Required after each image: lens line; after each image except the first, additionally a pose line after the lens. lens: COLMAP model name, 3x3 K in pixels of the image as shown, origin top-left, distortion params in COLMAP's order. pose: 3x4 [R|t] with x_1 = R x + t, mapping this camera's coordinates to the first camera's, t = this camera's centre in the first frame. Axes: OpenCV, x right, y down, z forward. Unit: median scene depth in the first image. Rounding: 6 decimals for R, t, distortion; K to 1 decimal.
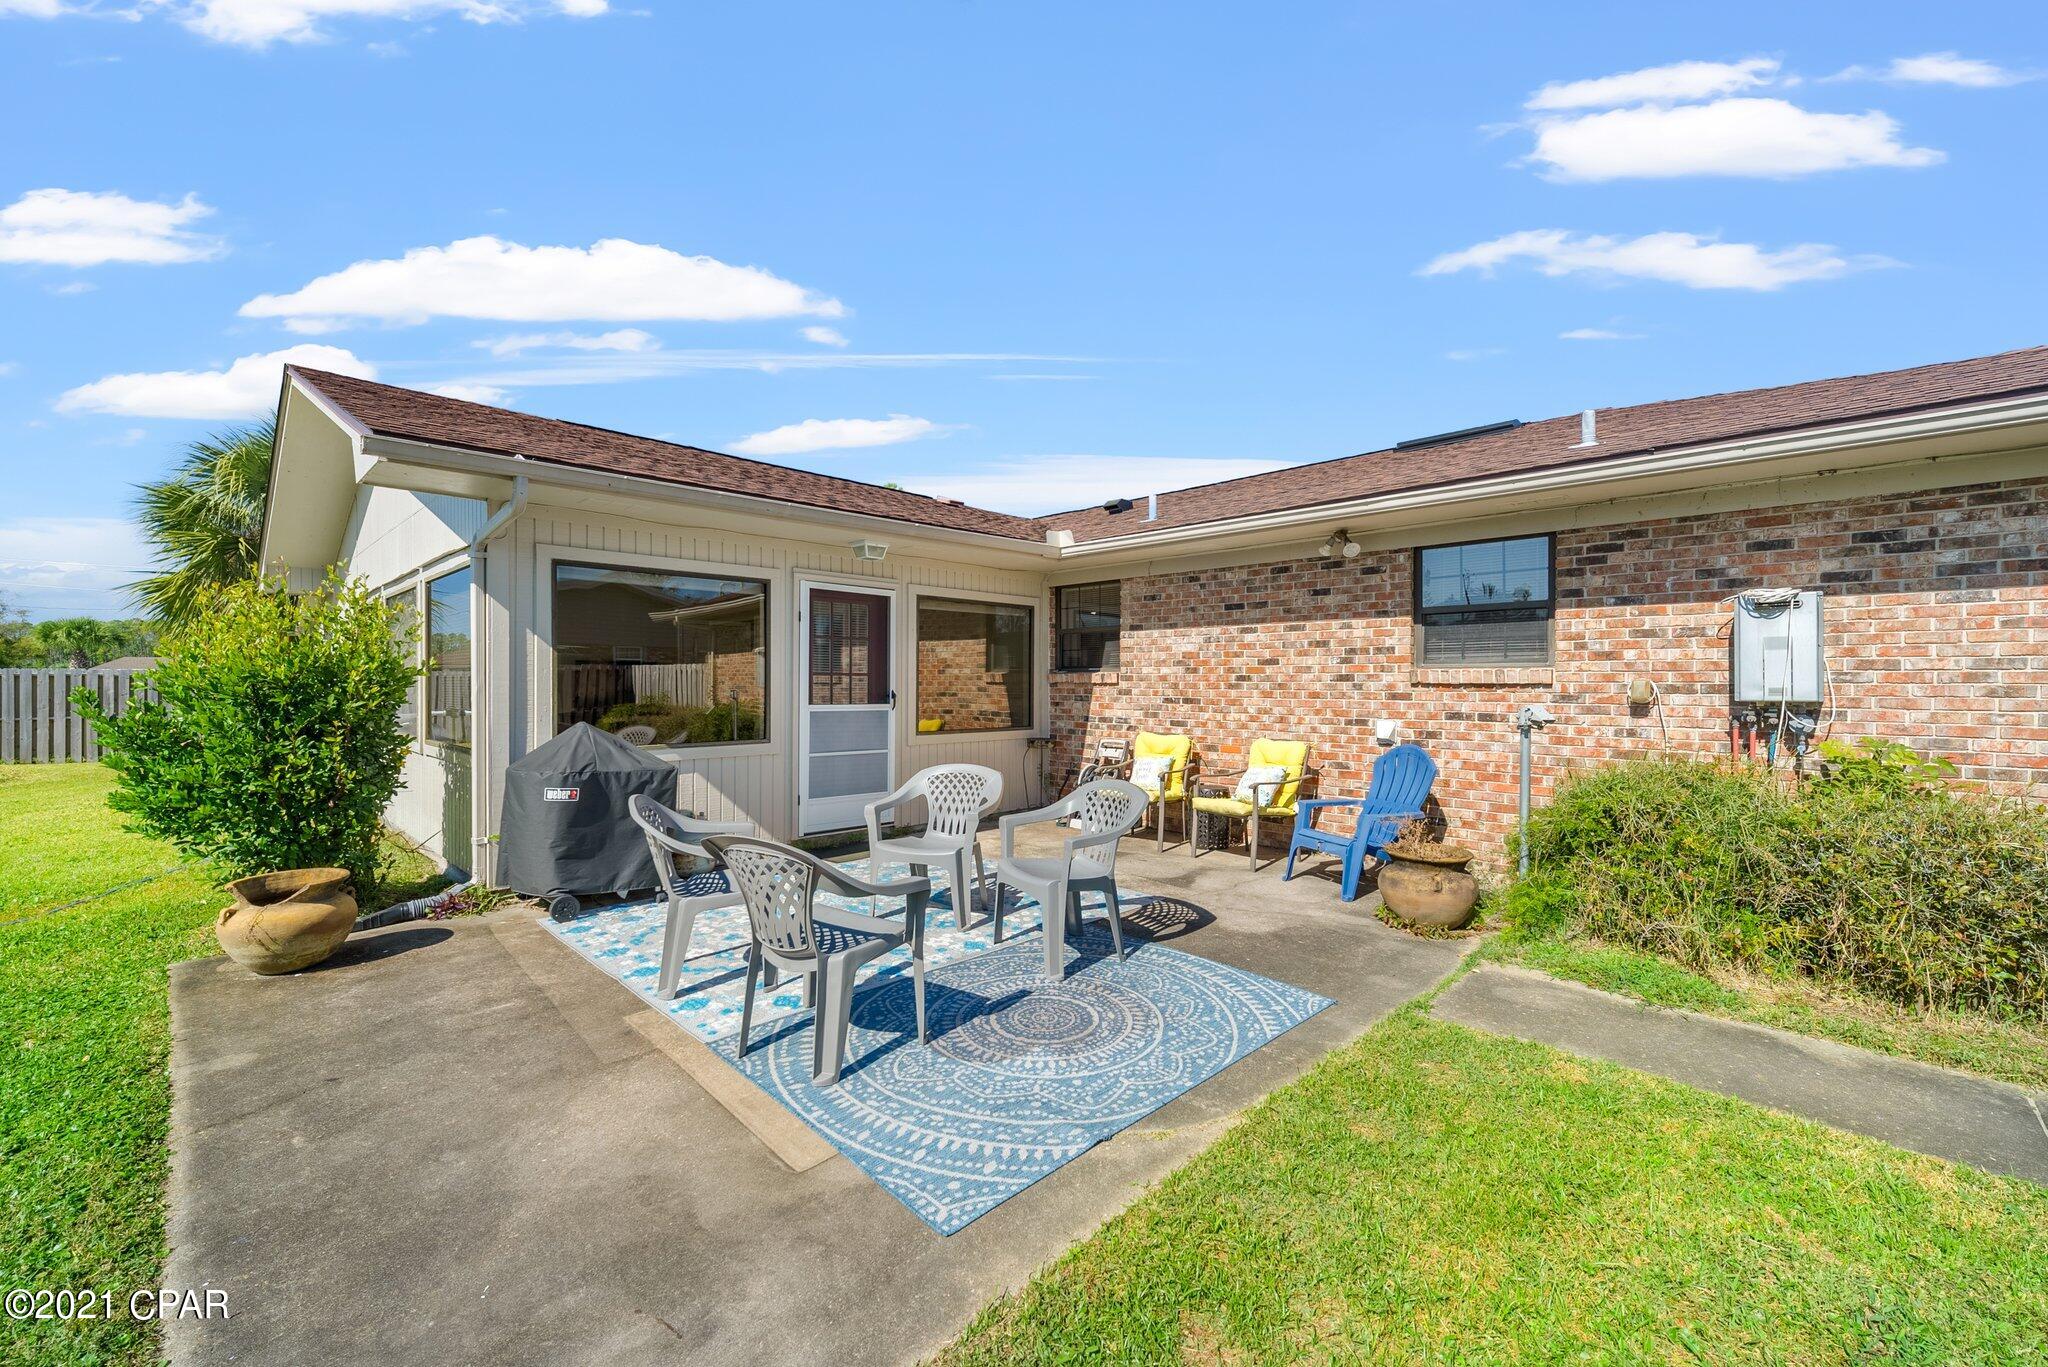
lens RADIAL K [[833.4, 0, 1027.7], [0, 833.4, 680.3], [0, 0, 1]] dist [0.007369, -0.001903]
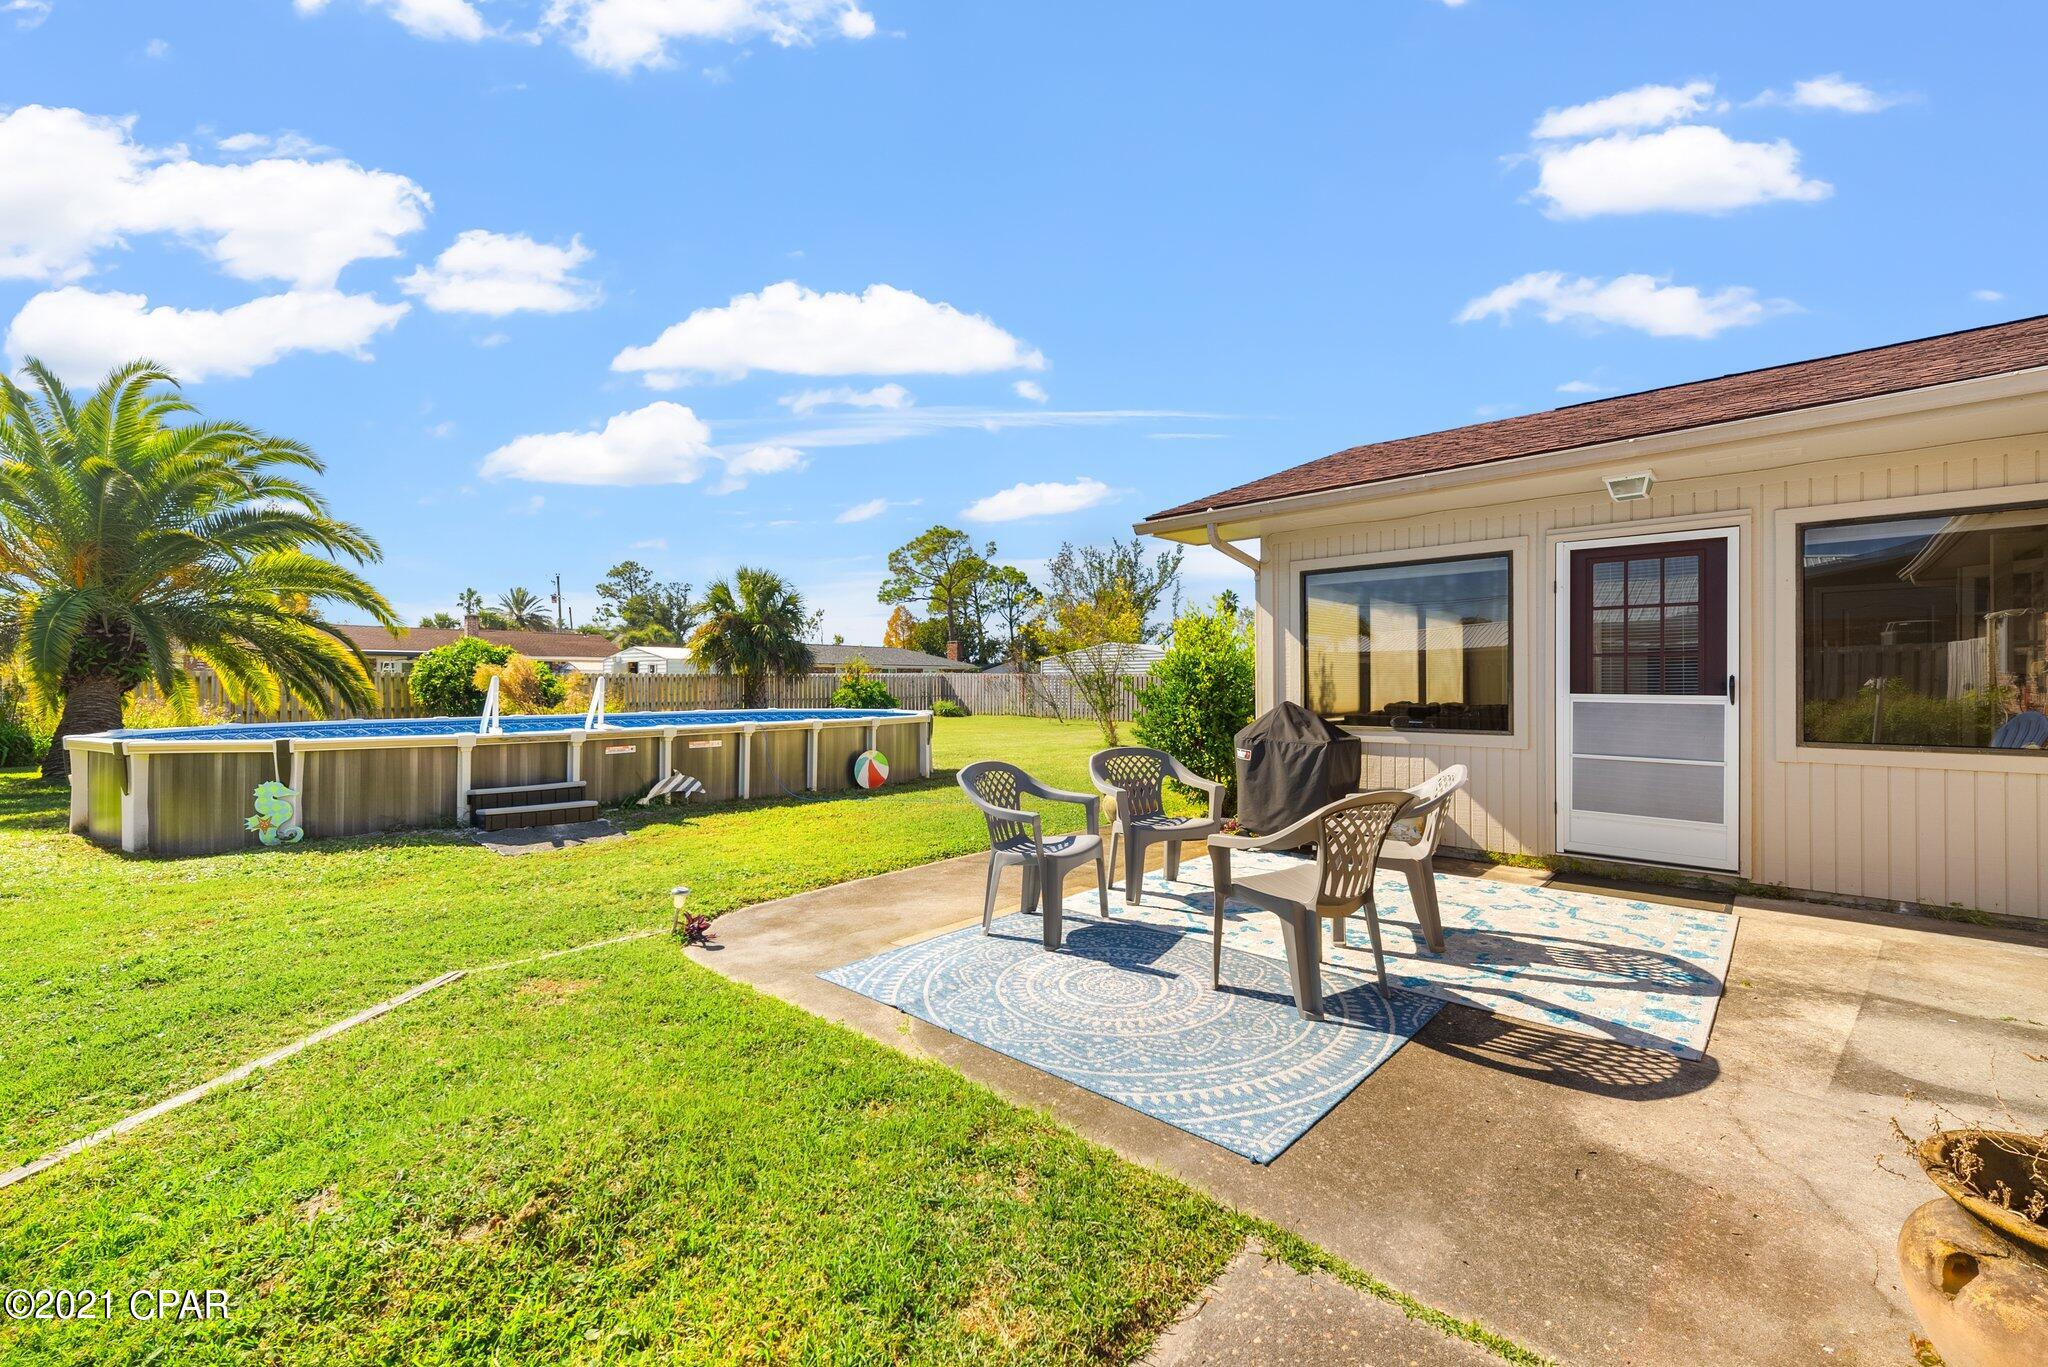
lens RADIAL K [[833.4, 0, 1028.7], [0, 833.4, 684.3], [0, 0, 1]] dist [0.007369, -0.001903]
pose [[0.039156, 0.002187, -0.999231, 0.704726], [0.008055, 0.999964, 0.002504, 0.019197], [0.999201, -0.008147, 0.039137, 0.577750]]
